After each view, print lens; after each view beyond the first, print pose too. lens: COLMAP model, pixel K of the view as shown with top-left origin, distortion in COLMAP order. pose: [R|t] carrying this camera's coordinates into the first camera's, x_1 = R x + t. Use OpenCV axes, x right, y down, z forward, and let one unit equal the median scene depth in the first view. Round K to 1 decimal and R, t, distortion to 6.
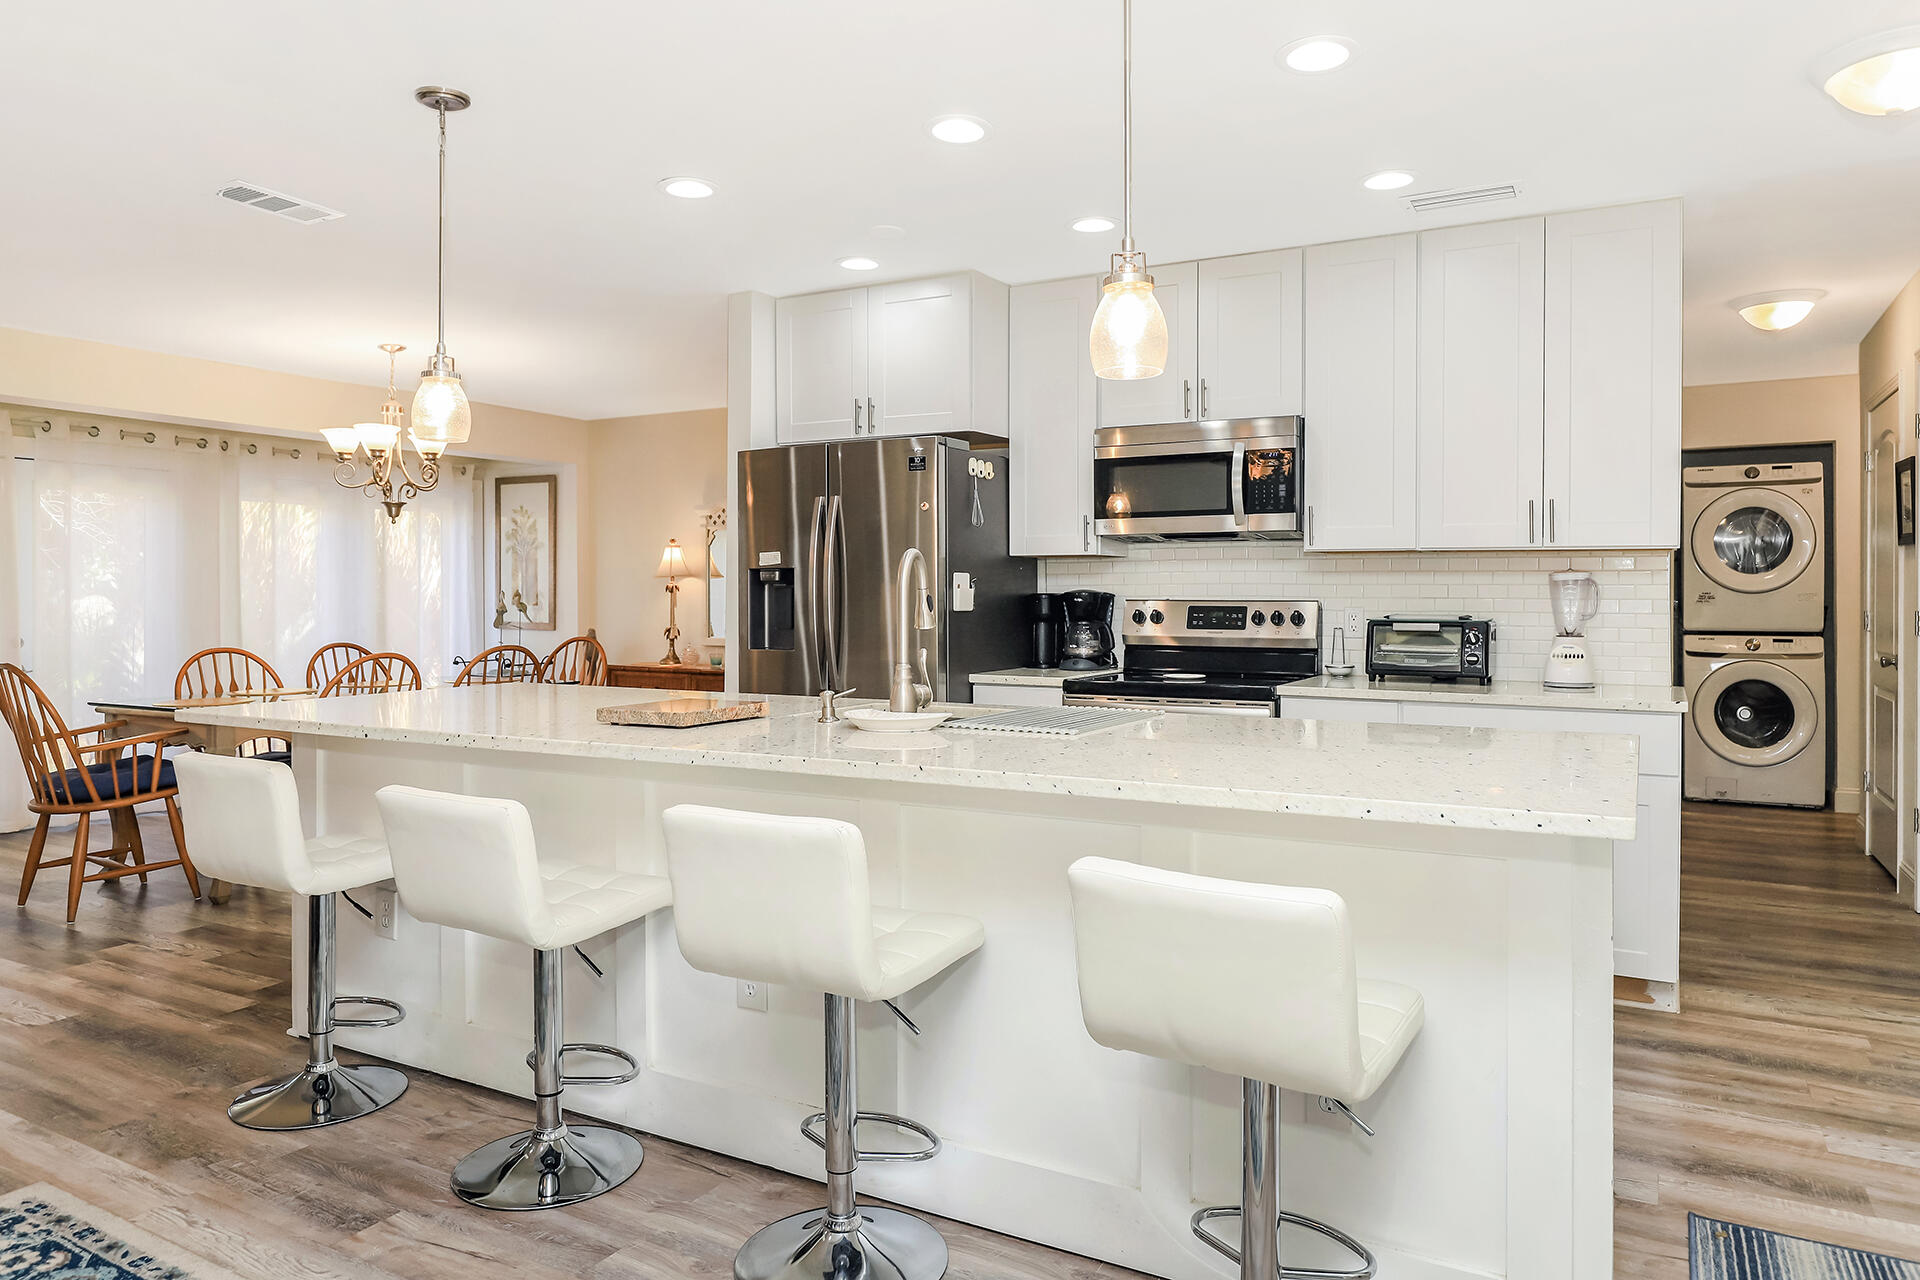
lens RADIAL K [[1249.6, 0, 961.2], [0, 1249.6, 583.6], [0, 0, 1]] dist [0.001165, -0.000709]
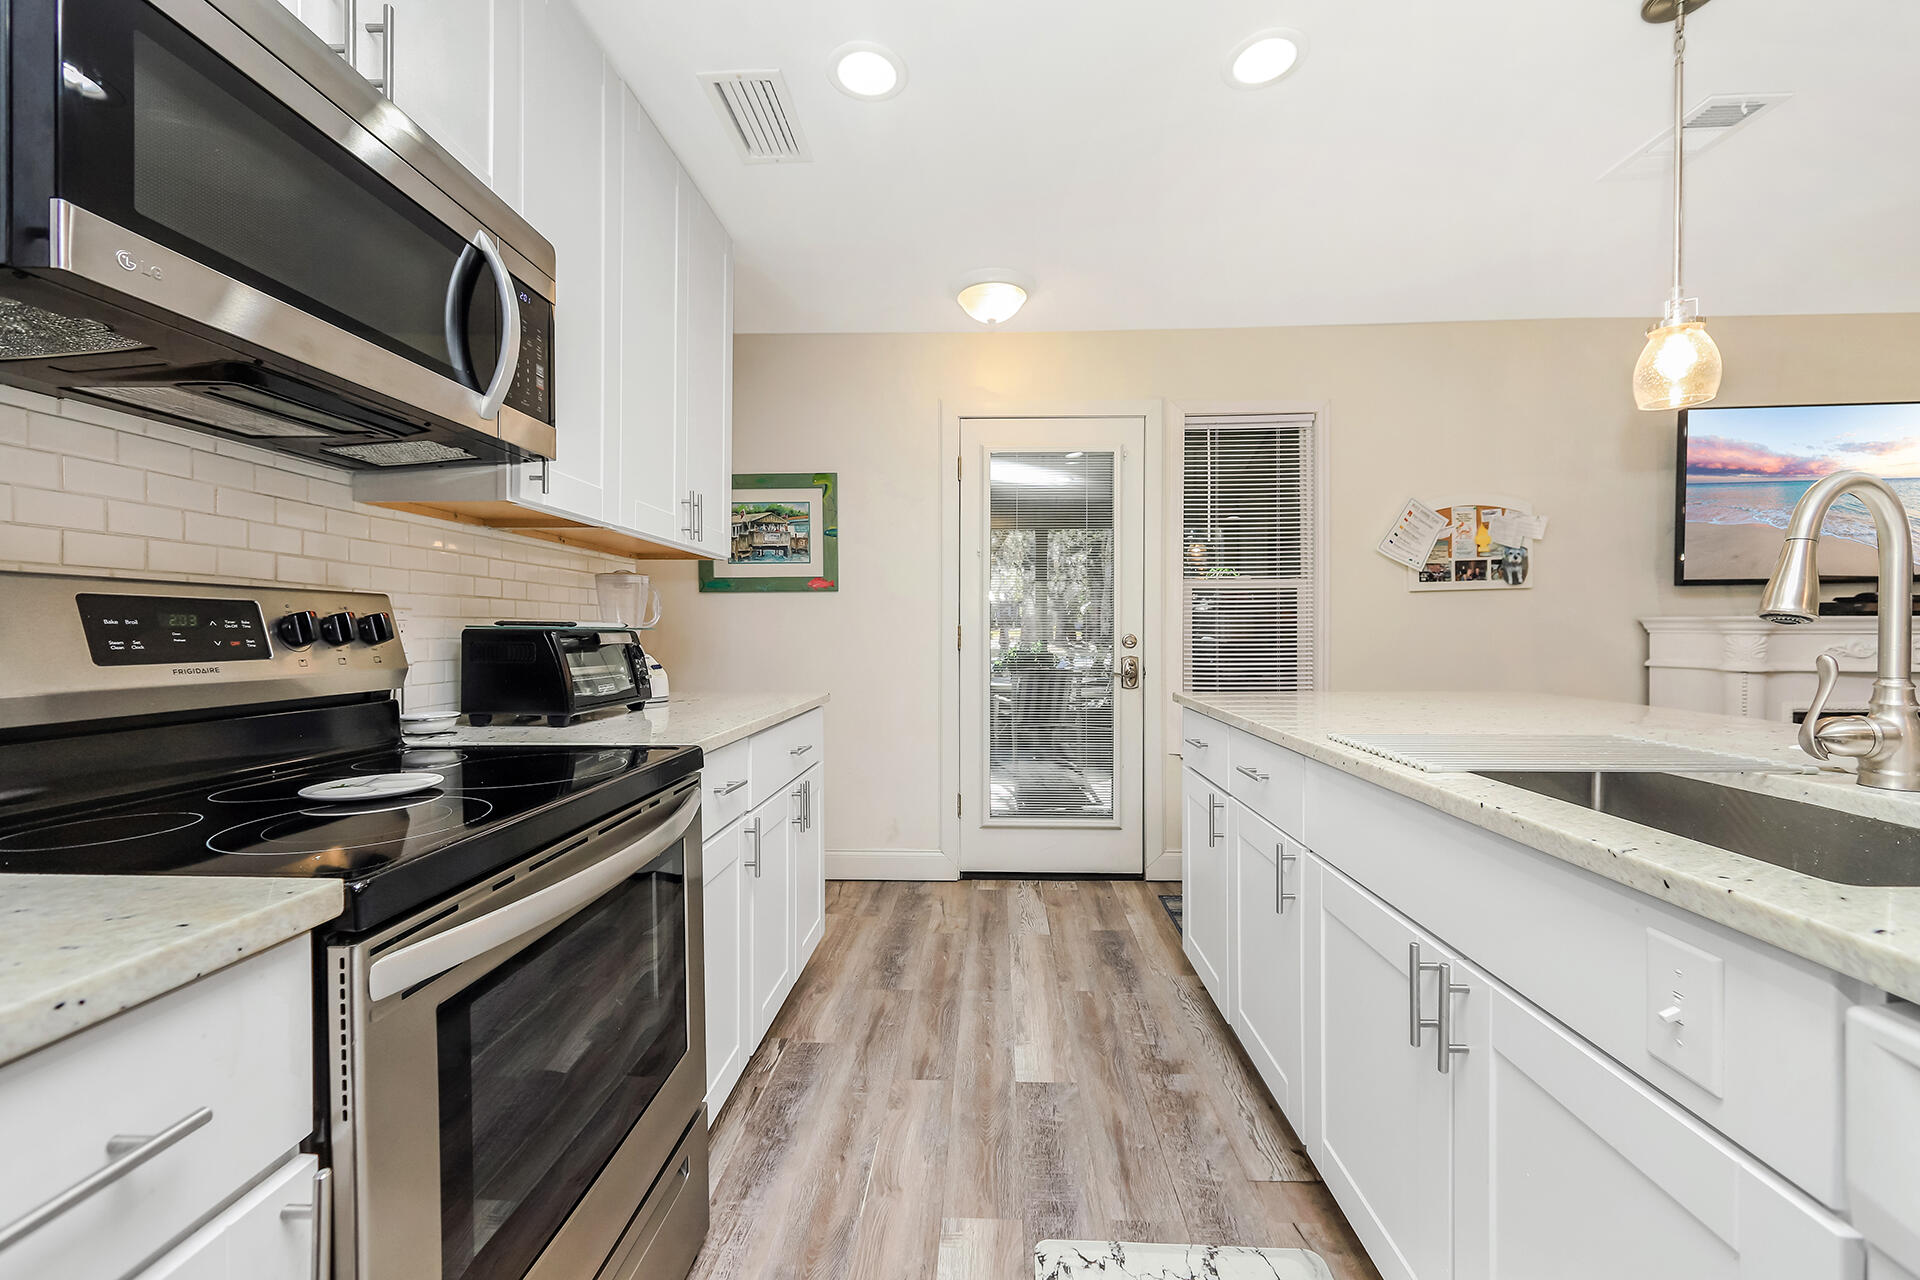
lens RADIAL K [[762.5, 0, 962.5], [0, 762.5, 619.9], [0, 0, 1]] dist [-0.000565, 0.000051]
pose [[-0.460684, 0.009630, 0.887512, -0.095377], [-0.003889, 0.999910, -0.012869, 0.026676], [-0.887556, -0.009380, -0.460605, 0.916541]]
